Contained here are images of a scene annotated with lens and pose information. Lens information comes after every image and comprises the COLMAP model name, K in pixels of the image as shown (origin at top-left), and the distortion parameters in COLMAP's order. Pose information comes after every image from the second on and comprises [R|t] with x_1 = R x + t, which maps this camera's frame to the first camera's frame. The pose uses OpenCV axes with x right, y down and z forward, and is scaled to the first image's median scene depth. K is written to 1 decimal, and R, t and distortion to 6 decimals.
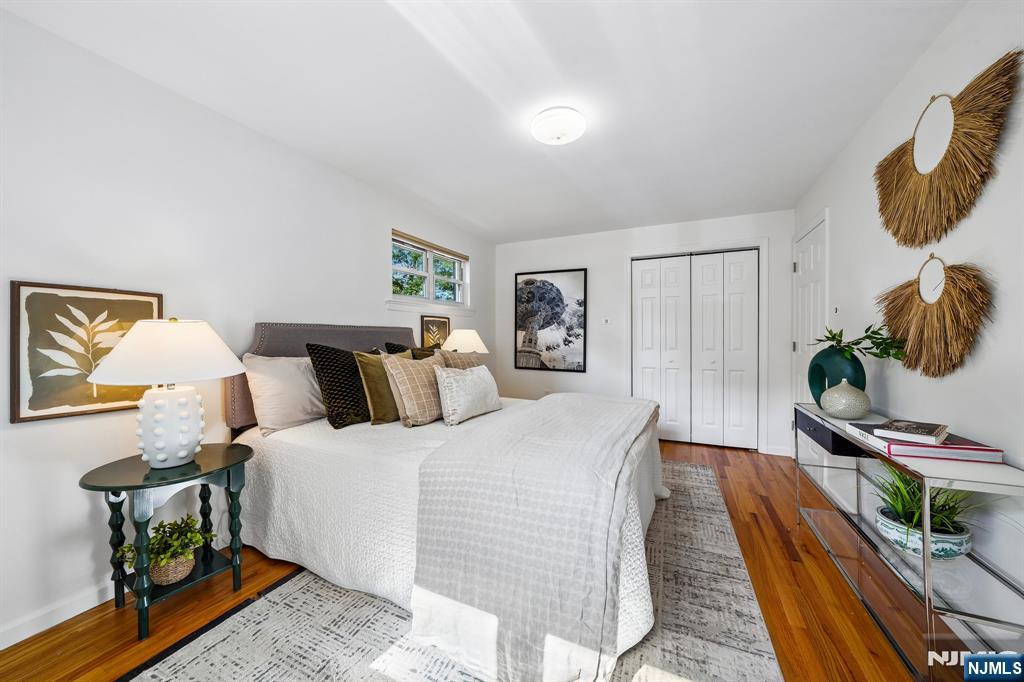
lens RADIAL K [[372.1, 0, 516.3], [0, 372.1, 337.7], [0, 0, 1]] dist [-0.003753, -0.000132]
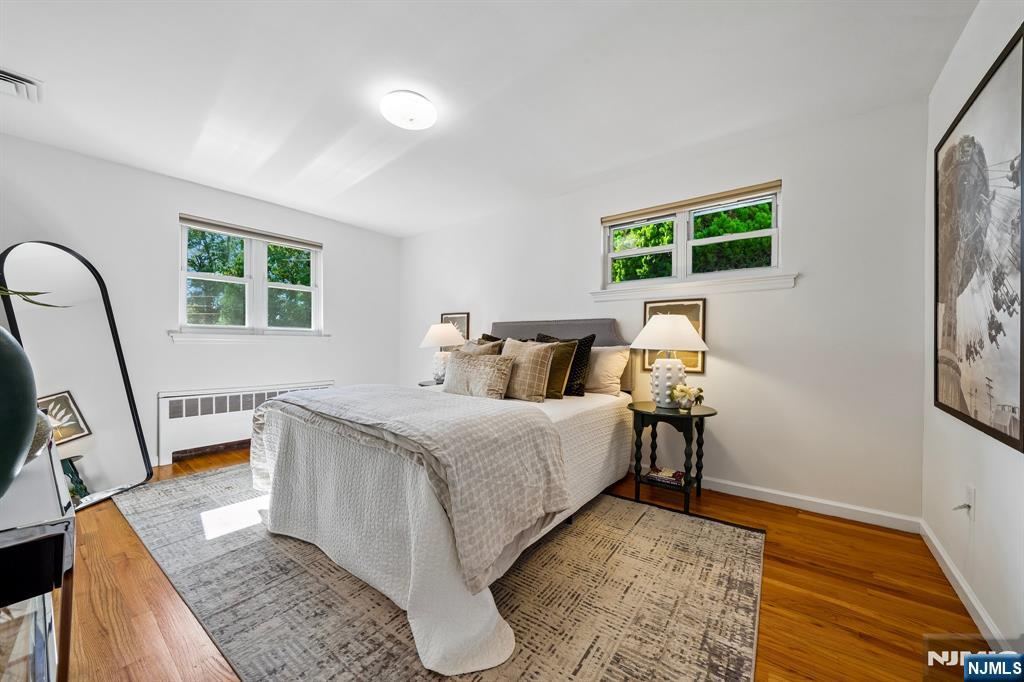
lens RADIAL K [[373.4, 0, 518.0], [0, 373.4, 342.3], [0, 0, 1]] dist [0.003548, 0.000294]
pose [[-0.224664, 0.017414, -0.974281, 1.090466], [0.005775, 0.999847, 0.016539, 0.027630], [0.974419, -0.001910, -0.224730, 1.600651]]
